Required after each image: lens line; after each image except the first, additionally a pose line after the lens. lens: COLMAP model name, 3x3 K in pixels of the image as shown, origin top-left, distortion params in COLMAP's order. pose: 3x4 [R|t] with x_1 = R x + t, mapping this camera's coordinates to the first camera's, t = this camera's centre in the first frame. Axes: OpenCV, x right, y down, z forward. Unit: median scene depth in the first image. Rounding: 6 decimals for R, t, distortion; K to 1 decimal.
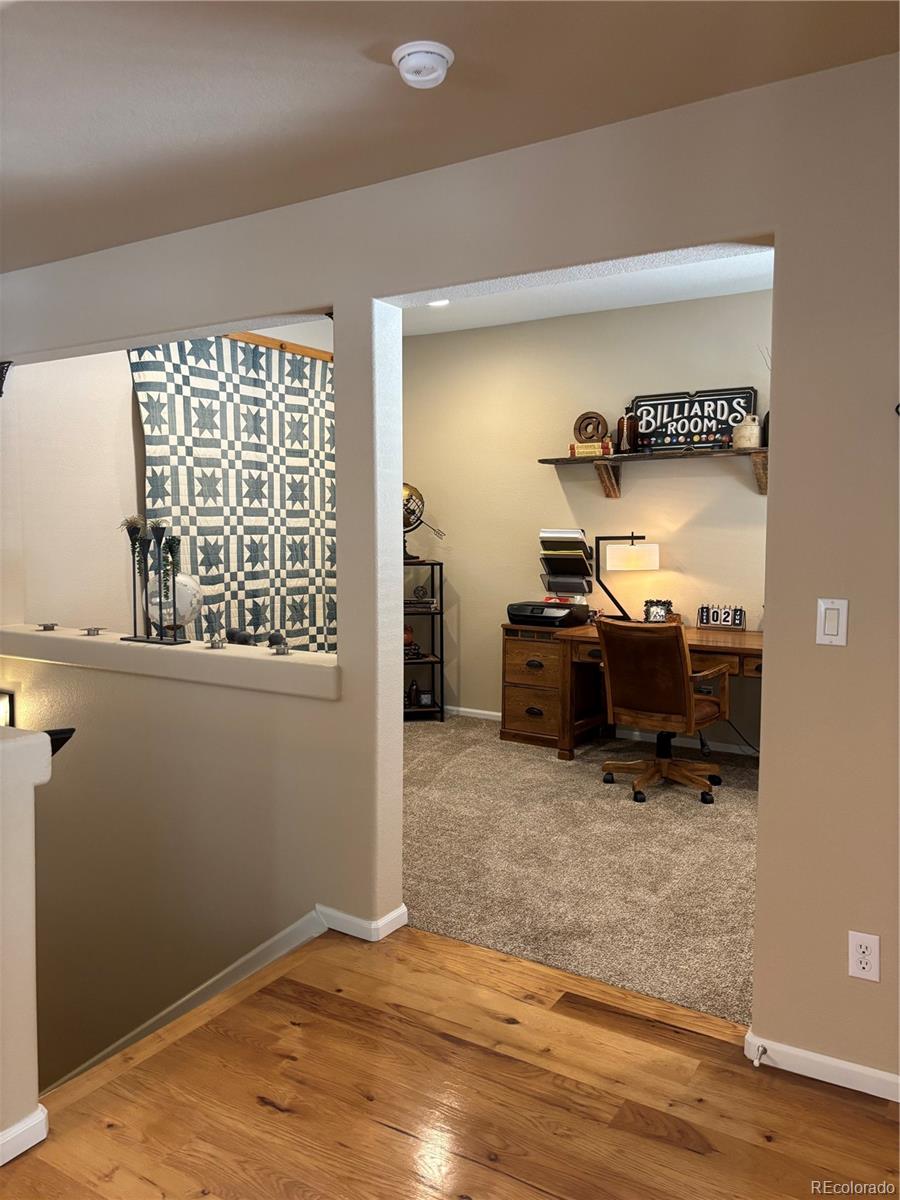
lens RADIAL K [[918.9, 0, 439.7], [0, 918.9, 598.5], [0, 0, 1]] dist [0.015853, -0.021679]
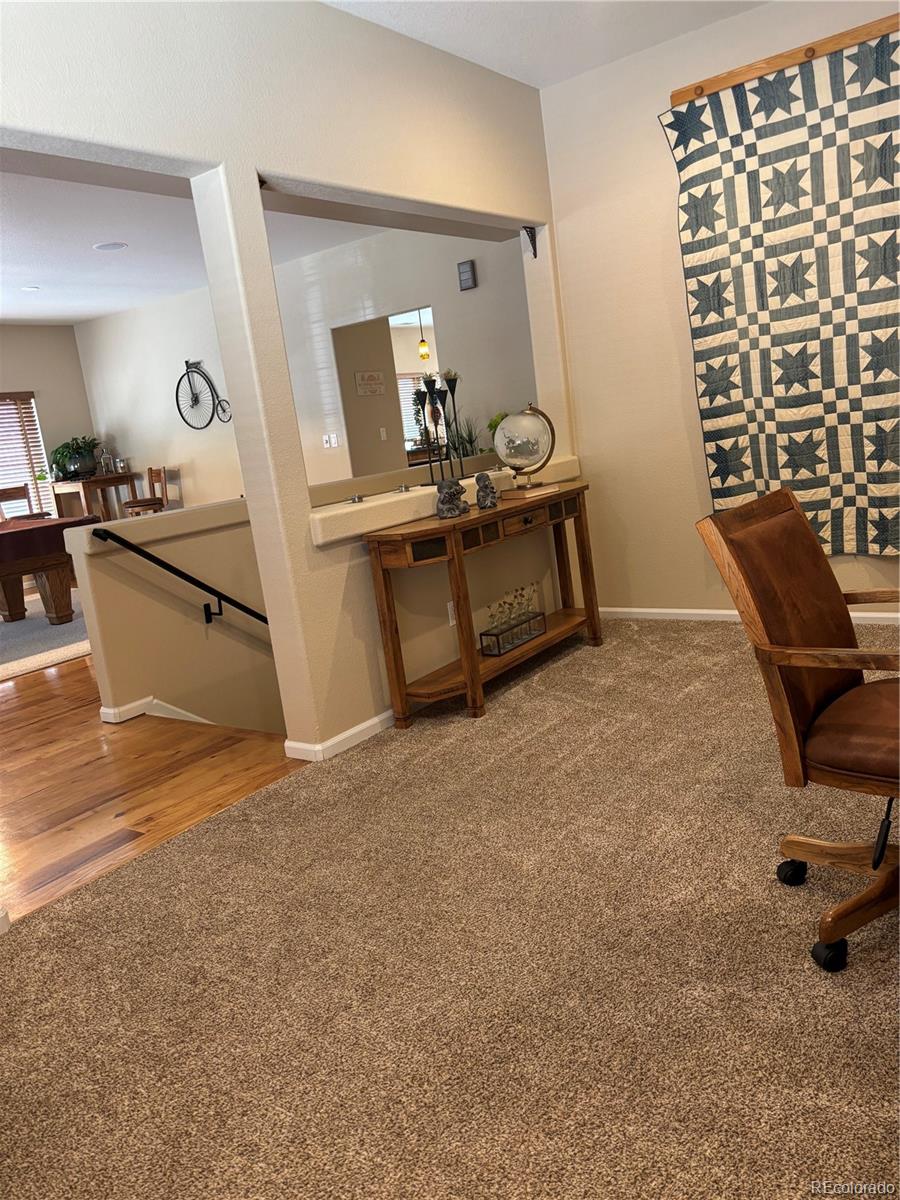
lens RADIAL K [[918.9, 0, 441.7], [0, 918.9, 601.3], [0, 0, 1]] dist [0.015853, -0.021679]
pose [[-0.094608, 0.201071, -0.974997, 0.279956], [0.054131, 0.978980, 0.196640, -0.011303], [0.994042, -0.034174, -0.103504, 0.367012]]
